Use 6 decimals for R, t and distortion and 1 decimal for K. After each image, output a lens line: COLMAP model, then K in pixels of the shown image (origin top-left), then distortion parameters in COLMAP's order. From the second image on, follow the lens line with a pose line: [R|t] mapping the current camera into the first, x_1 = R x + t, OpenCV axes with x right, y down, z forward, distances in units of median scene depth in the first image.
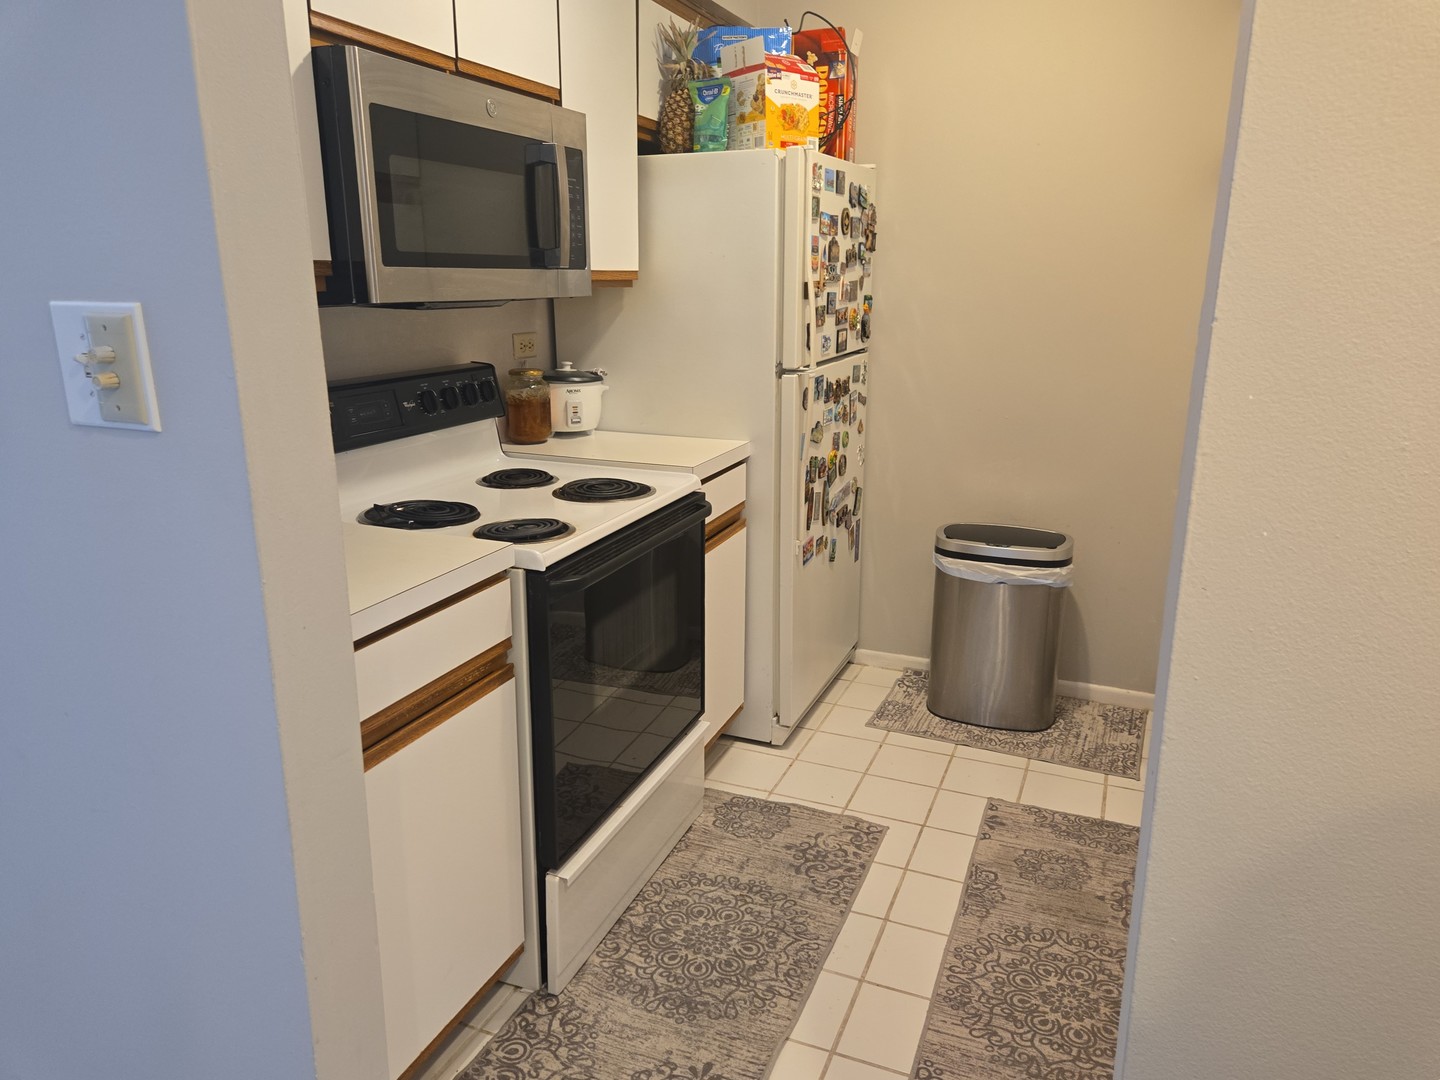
lens RADIAL K [[968.8, 0, 659.1], [0, 968.8, 523.9], [0, 0, 1]] dist [0.044816, -0.039581]
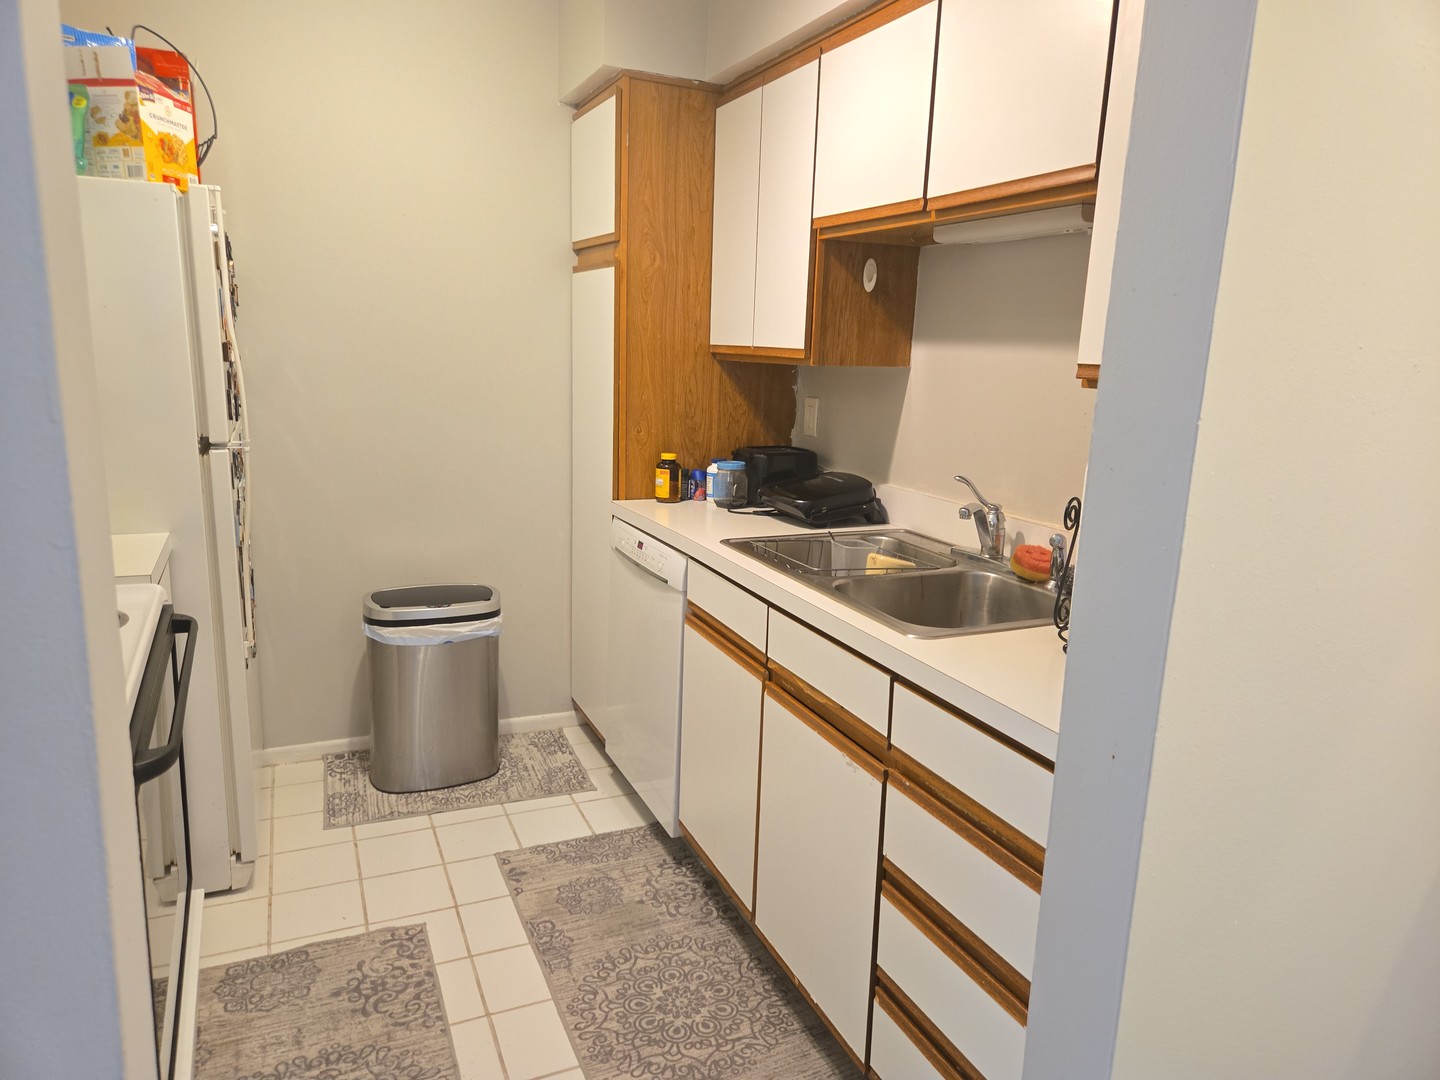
lens RADIAL K [[968.8, 0, 689.3], [0, 968.8, 529.3], [0, 0, 1]] dist [0.044816, -0.039581]
pose [[0.680986, -0.117122, 0.722869, -0.216504], [0.148637, 0.988686, 0.020166, -0.042690], [-0.717053, 0.093713, 0.690690, 0.126467]]
